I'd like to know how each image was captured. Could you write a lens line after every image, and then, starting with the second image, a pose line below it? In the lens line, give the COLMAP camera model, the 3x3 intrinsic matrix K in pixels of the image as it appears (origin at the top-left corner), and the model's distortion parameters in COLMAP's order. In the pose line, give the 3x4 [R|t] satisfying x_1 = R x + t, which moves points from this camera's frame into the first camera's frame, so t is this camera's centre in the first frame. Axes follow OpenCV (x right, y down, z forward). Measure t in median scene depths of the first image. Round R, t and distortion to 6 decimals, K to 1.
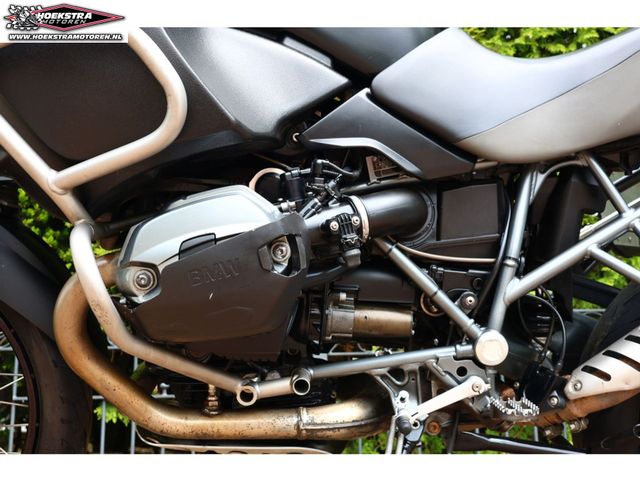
lens RADIAL K [[808.0, 0, 320.7], [0, 808.0, 242.6], [0, 0, 1]] dist [-0.003897, 0.000000]
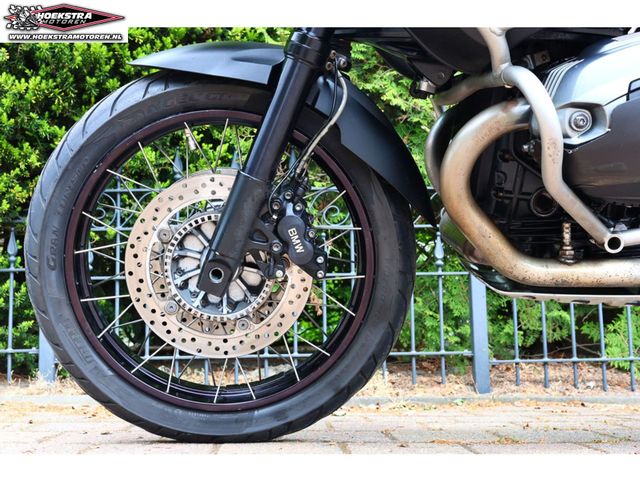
lens RADIAL K [[808.0, 0, 321.6], [0, 808.0, 241.9], [0, 0, 1]] dist [-0.003897, 0.000000]
pose [[0.999972, 0.001849, 0.007199, -0.461443], [-0.002671, 0.993252, 0.115947, 0.067150], [-0.006936, -0.115963, 0.993229, -0.022020]]
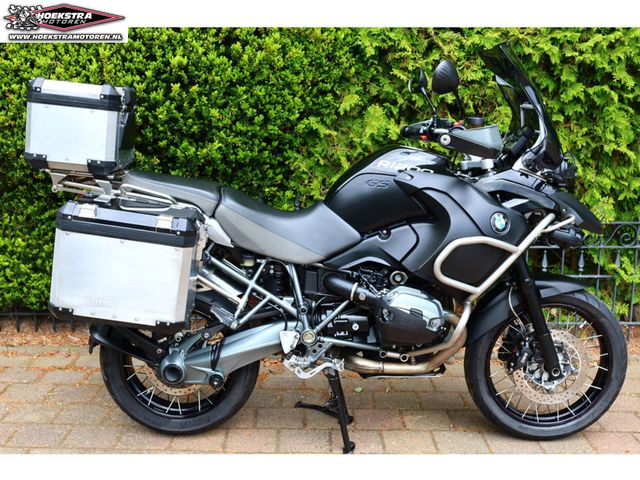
lens RADIAL K [[746.6, 0, 320.0], [0, 746.6, 242.8], [0, 0, 1]] dist [-0.008790, 0.000000]
pose [[0.999425, 0.026213, -0.021495, -0.516766], [-0.014292, 0.900795, 0.434010, -1.166538], [0.030739, -0.433453, 0.900652, -0.761138]]
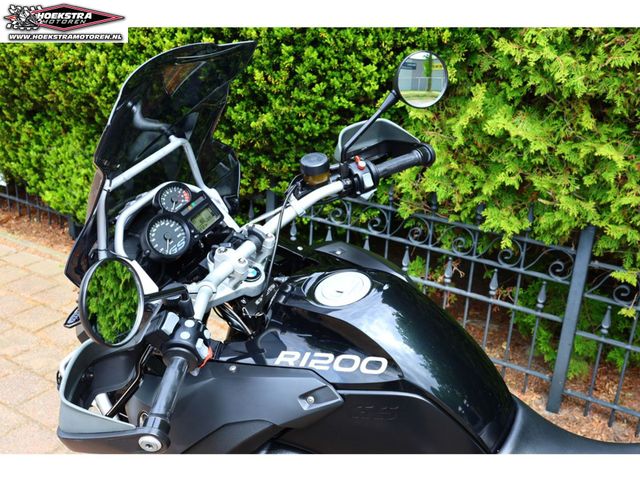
lens RADIAL K [[684.1, 0, 325.7], [0, 684.1, 235.8], [0, 0, 1]] dist [-0.005381, 0.000000]
pose [[0.835659, 0.252476, -0.487781, 0.357694], [0.060136, 0.840690, 0.538167, -1.090278], [0.545947, -0.479057, 0.687347, 0.410208]]
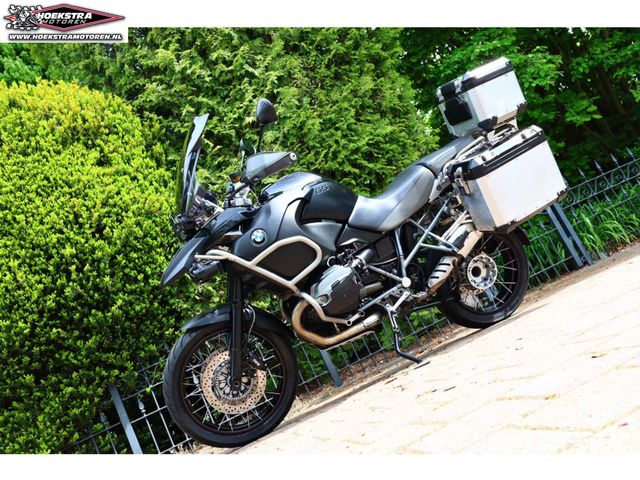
lens RADIAL K [[564.9, 0, 325.1], [0, 564.9, 241.7], [0, 0, 1]] dist [-0.005554, 0.001787]
pose [[0.897548, -0.360361, 0.254063, -0.639017], [0.363956, 0.930779, 0.034436, -0.235291], [-0.248886, 0.061560, 0.966574, -1.230347]]
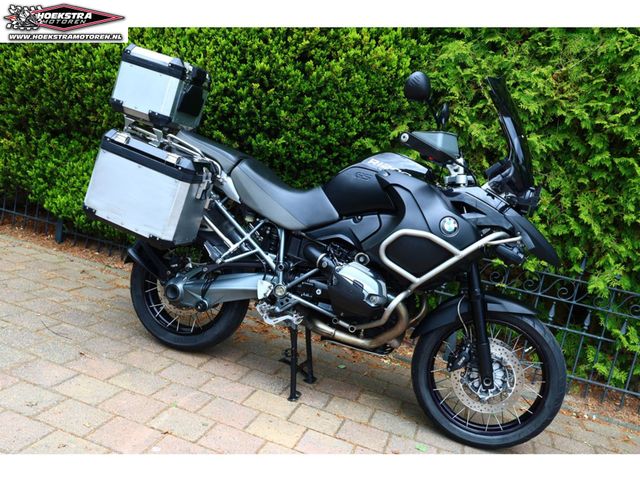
lens RADIAL K [[621.6, 0, 320.5], [0, 621.6, 240.6], [0, 0, 1]] dist [0.002673, 0.000000]
pose [[0.927950, 0.251049, -0.275469, 0.134084], [-0.137653, 0.917706, 0.372650, -0.943452], [0.346352, -0.307881, 0.886143, -0.731442]]
